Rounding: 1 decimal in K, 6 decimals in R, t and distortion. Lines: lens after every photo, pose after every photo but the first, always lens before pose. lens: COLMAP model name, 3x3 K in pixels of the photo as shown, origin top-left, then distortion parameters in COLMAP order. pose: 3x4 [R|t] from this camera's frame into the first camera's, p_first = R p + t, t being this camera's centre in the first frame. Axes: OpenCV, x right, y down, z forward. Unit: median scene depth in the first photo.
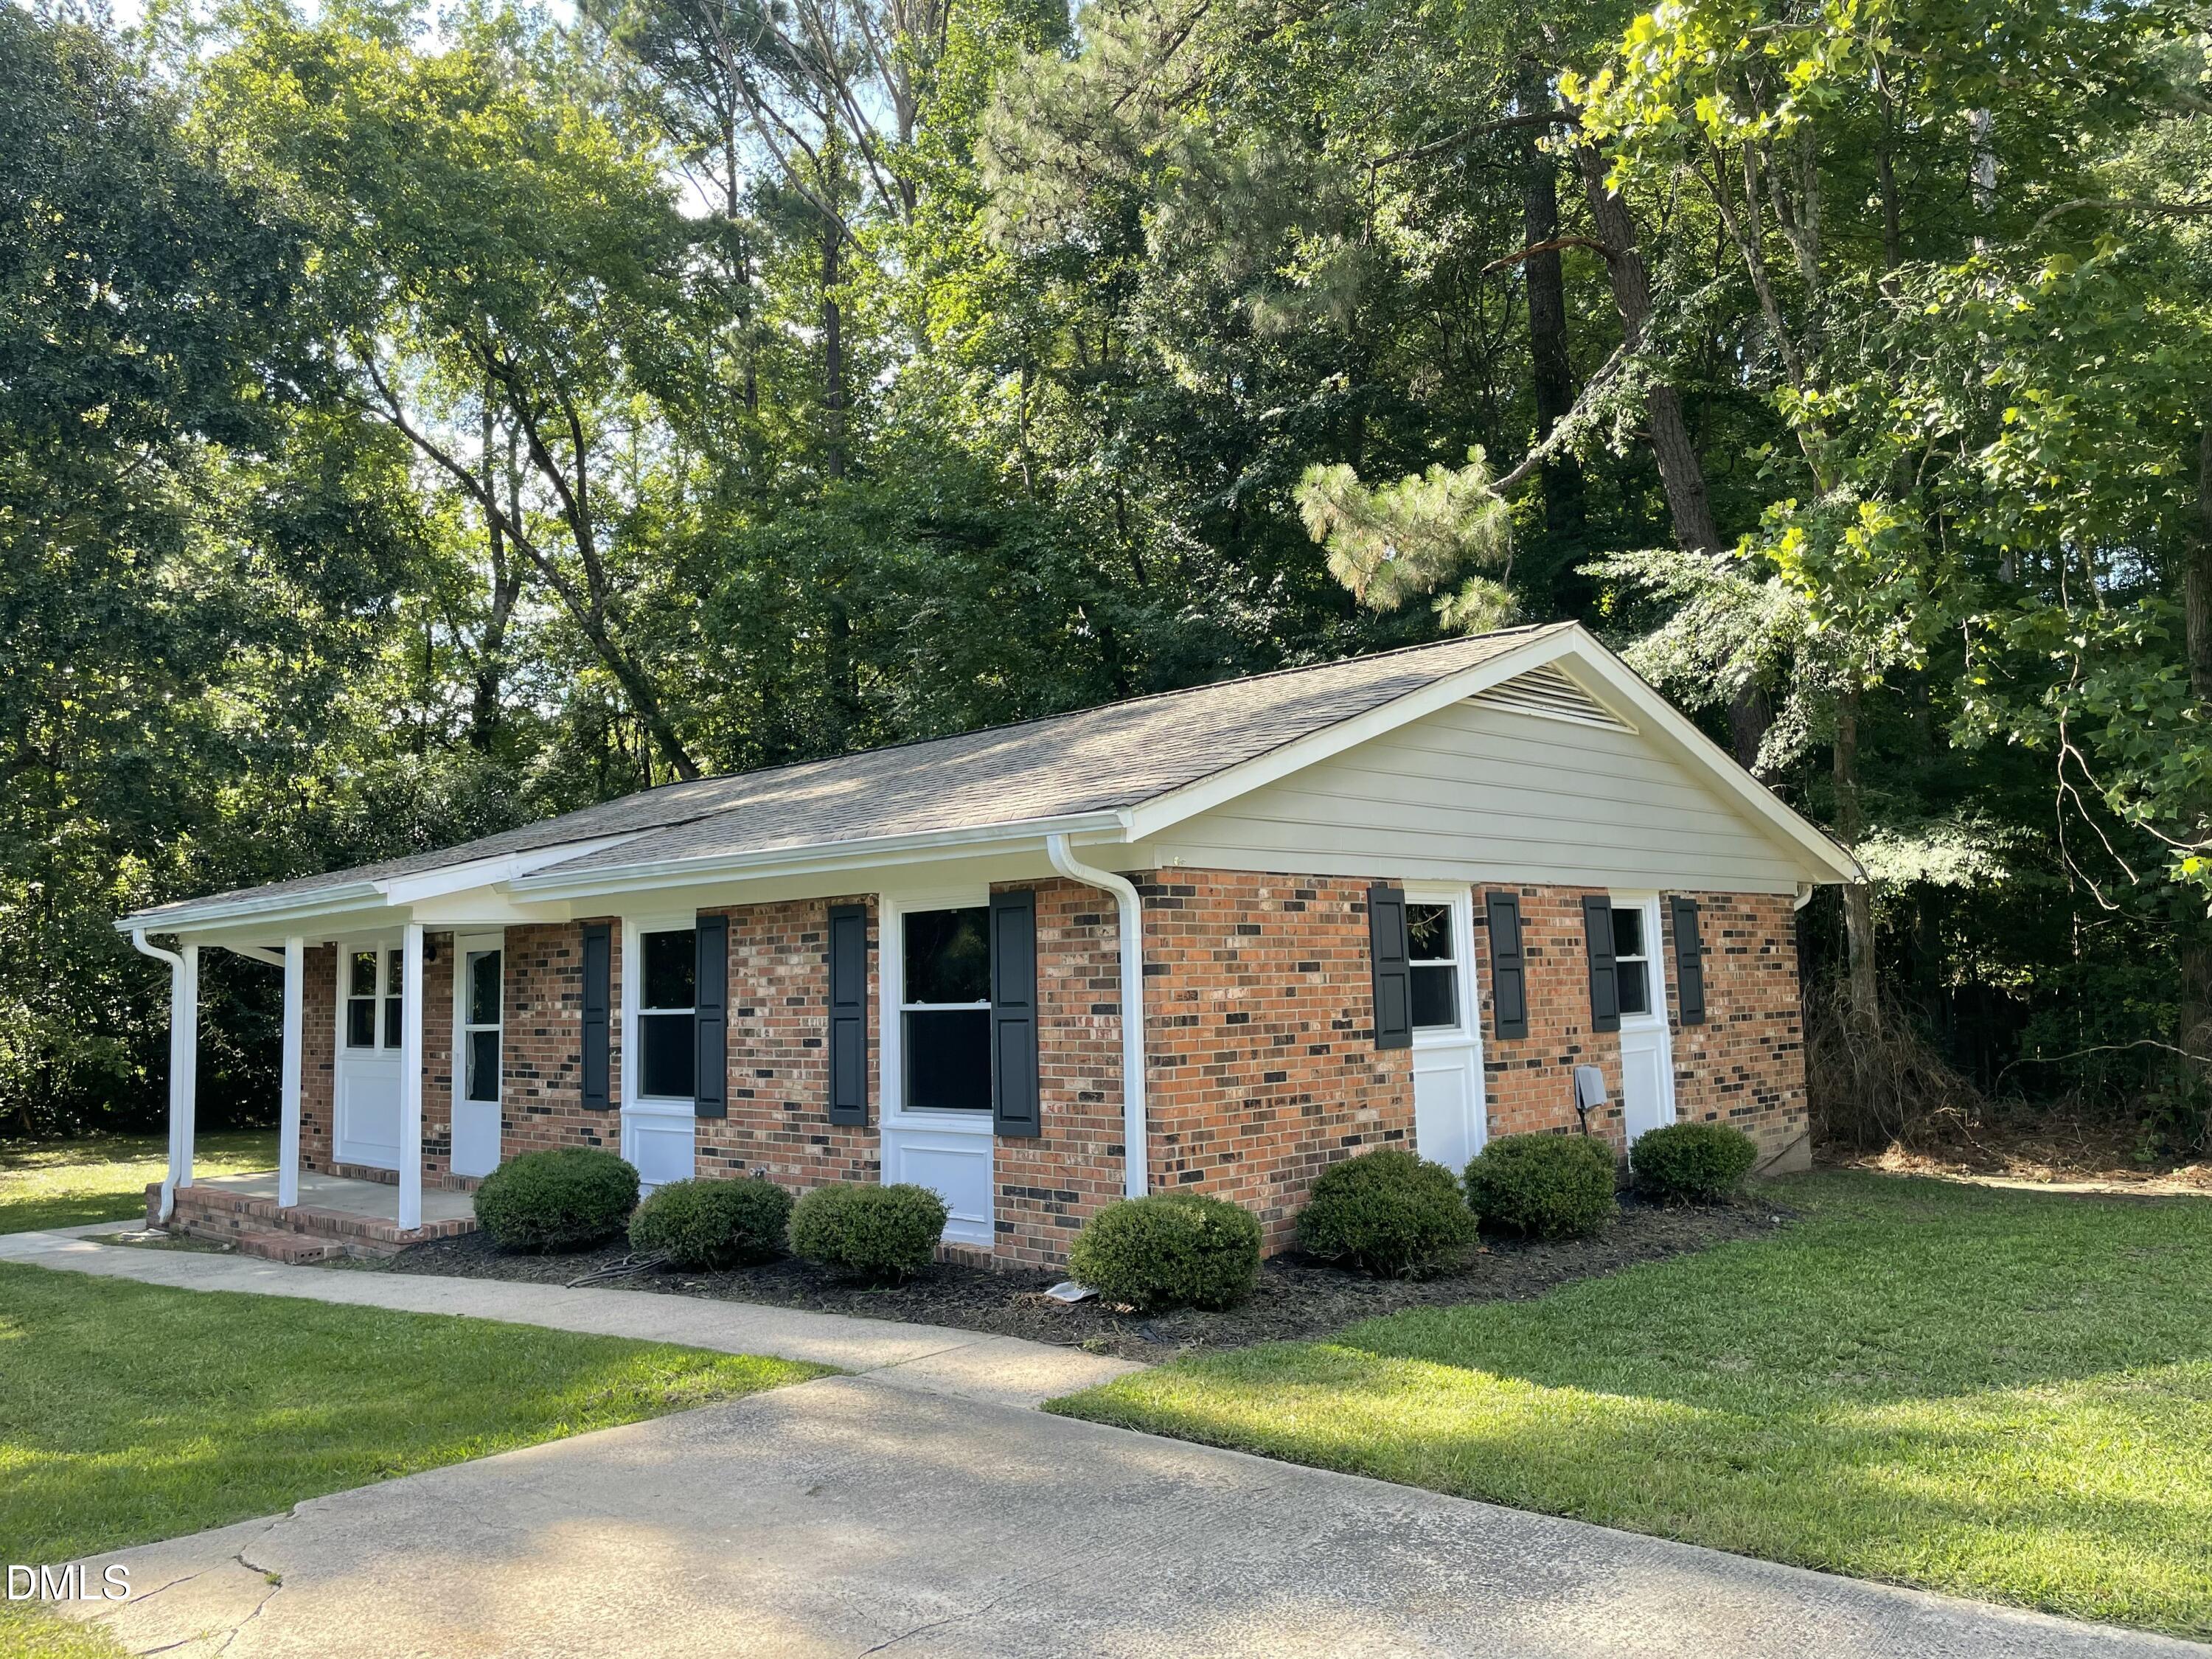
lens RADIAL K [[1702.2, 0, 1116.9], [0, 1702.2, 817.3], [0, 0, 1]] dist [0.111685, -0.155026]
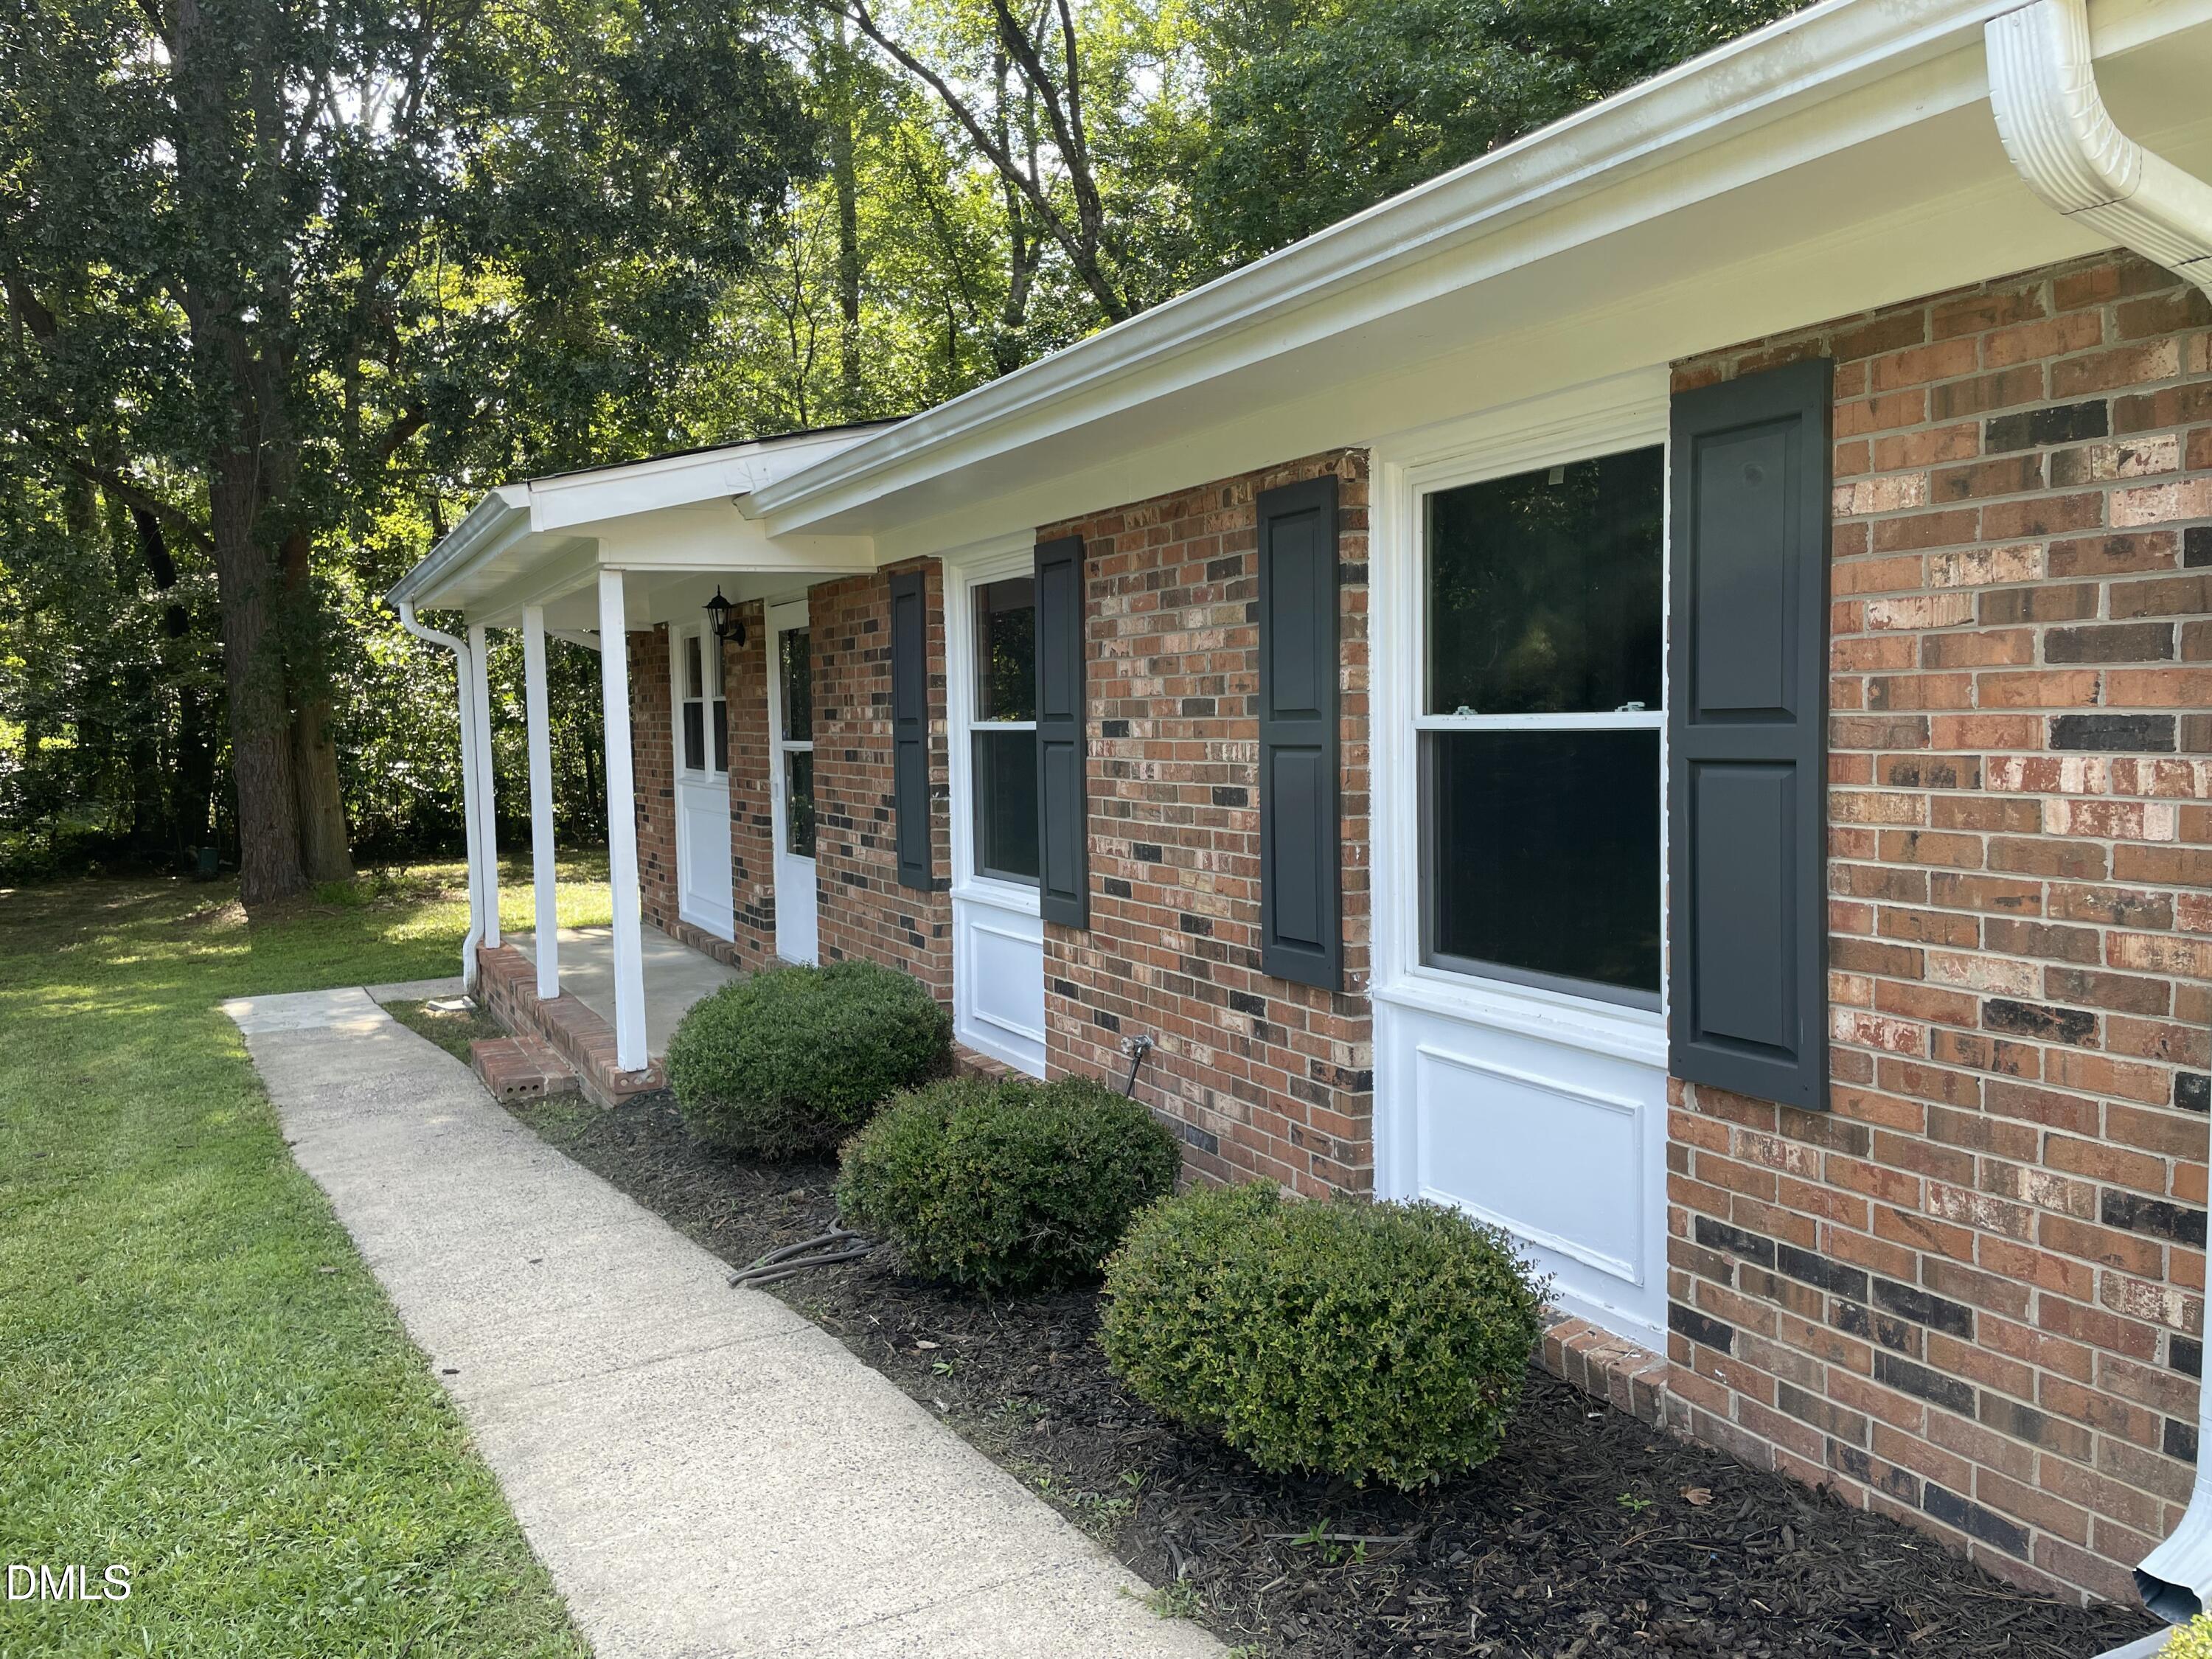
lens RADIAL K [[1702.2, 0, 1116.9], [0, 1702.2, 817.3], [0, 0, 1]] dist [0.111685, -0.155026]
pose [[0.948192, 0.027544, -0.316502, -0.059501], [0.024450, 0.986953, 0.159139, 0.061696], [0.316756, -0.158633, 0.935148, 0.544265]]
